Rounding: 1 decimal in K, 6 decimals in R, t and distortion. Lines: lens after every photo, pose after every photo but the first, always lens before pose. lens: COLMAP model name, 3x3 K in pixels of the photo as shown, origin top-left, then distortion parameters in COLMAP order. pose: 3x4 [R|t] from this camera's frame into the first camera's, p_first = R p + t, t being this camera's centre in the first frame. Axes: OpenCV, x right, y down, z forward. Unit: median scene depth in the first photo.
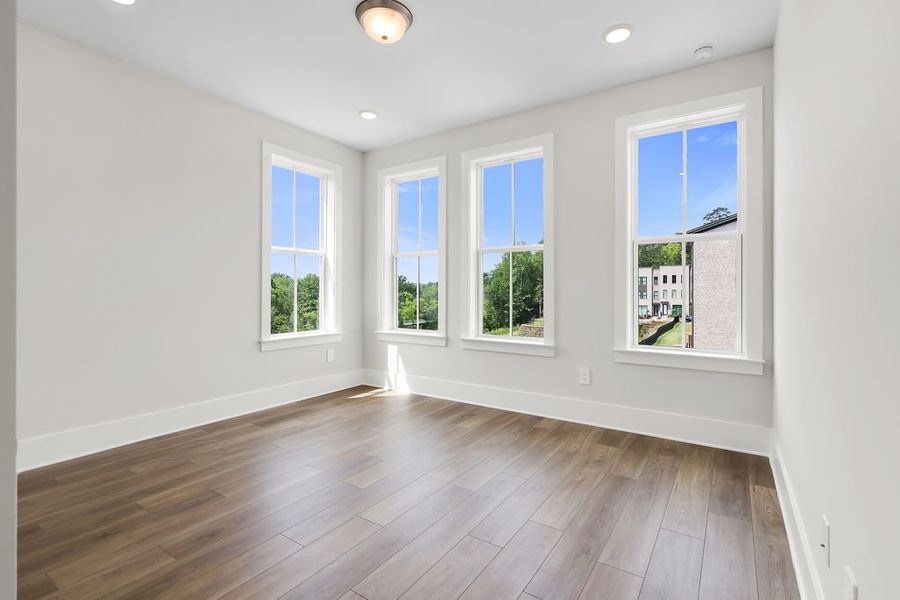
lens RADIAL K [[419.9, 0, 454.5], [0, 419.9, 296.0], [0, 0, 1]] dist [-0.001564, -0.000074]
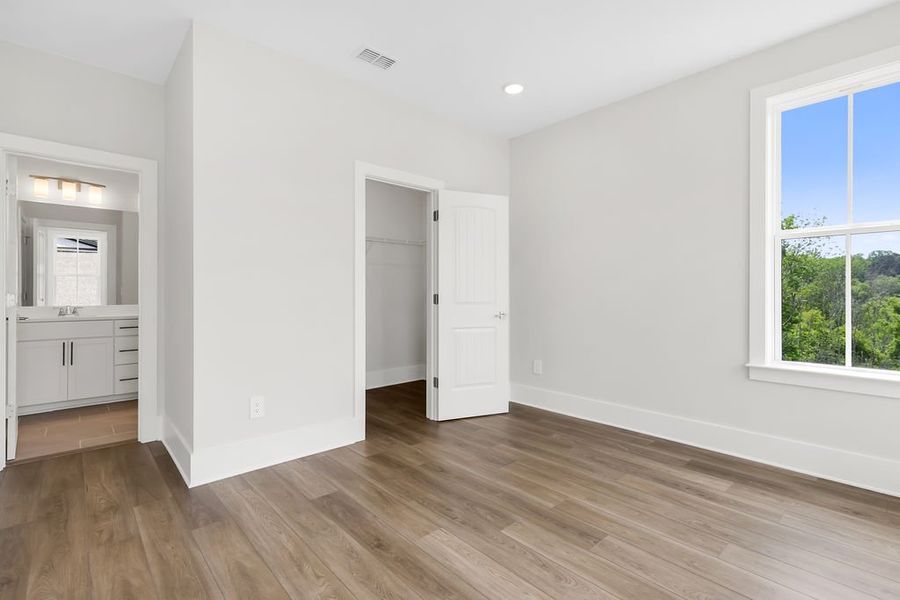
lens RADIAL K [[419.9, 0, 454.5], [0, 419.9, 296.0], [0, 0, 1]] dist [-0.001564, -0.000074]
pose [[-0.237337, -0.001281, -0.971427, 0.457612], [-0.024068, 0.999700, 0.004562, -0.003432], [0.971129, 0.024463, -0.237296, 0.834484]]
